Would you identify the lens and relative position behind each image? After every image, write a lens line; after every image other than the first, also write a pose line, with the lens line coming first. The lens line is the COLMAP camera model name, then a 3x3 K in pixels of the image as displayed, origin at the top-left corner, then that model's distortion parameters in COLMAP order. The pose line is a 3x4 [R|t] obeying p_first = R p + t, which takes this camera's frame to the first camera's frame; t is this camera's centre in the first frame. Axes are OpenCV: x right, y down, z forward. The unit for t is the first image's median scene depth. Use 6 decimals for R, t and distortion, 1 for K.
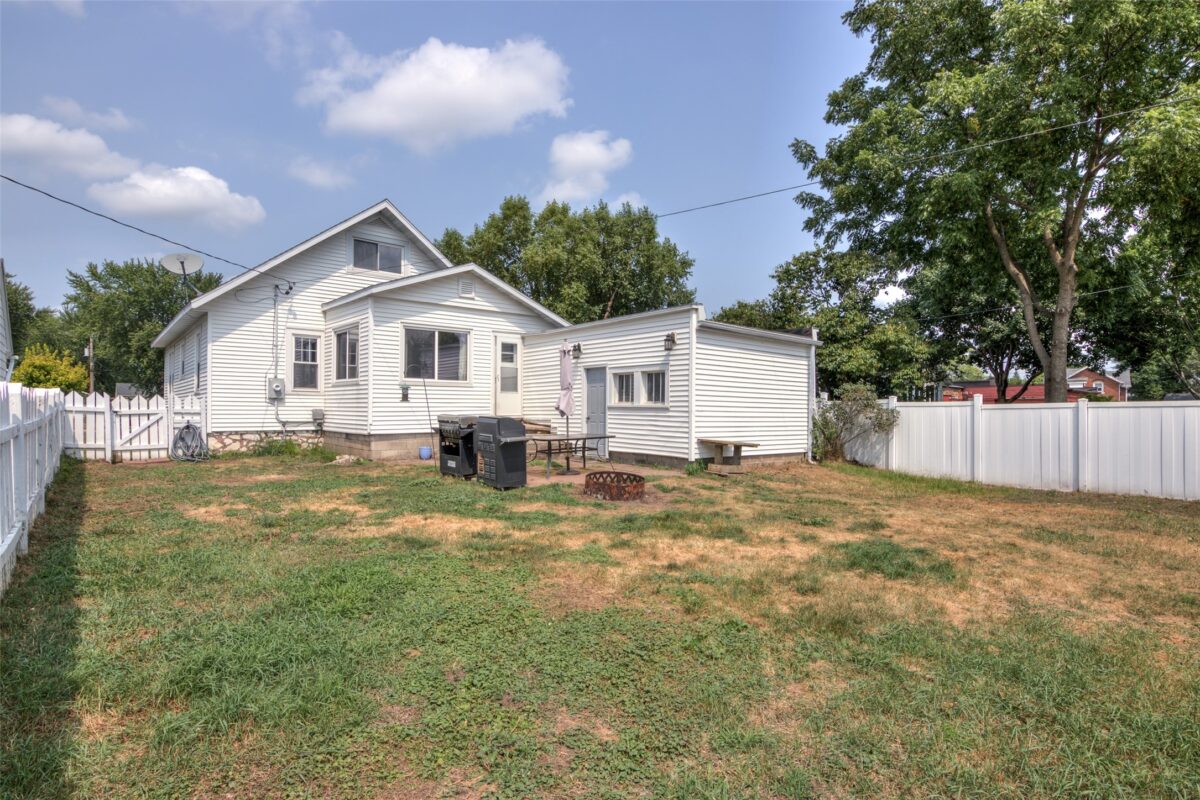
lens RADIAL K [[611.9, 0, 596.1], [0, 611.9, 402.8], [0, 0, 1]] dist [-0.012829, -0.001626]
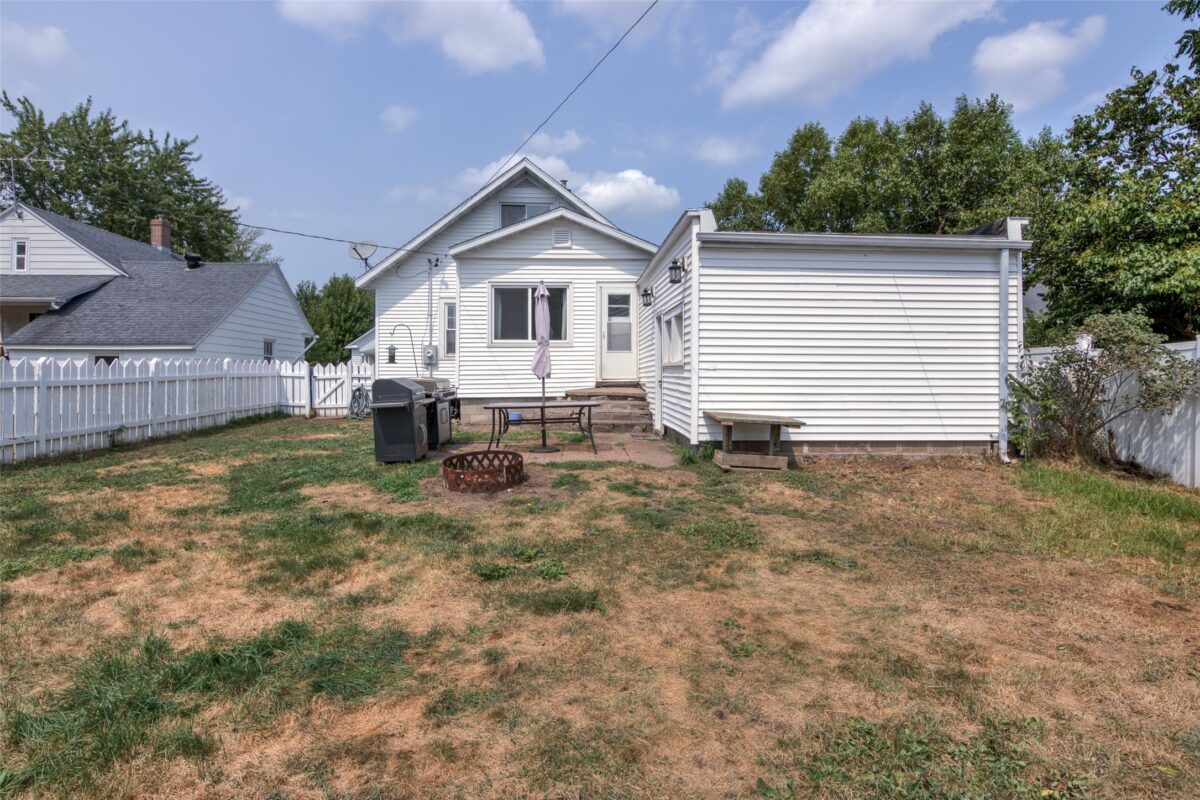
lens RADIAL K [[613.8, 0, 599.1], [0, 613.8, 373.2], [0, 0, 1]] dist [-0.003750, -0.001908]
pose [[0.795240, -0.009781, -0.606216, 0.388685], [0.015388, 0.999873, 0.004054, 0.010126], [0.606100, -0.012553, 0.795290, 0.322421]]
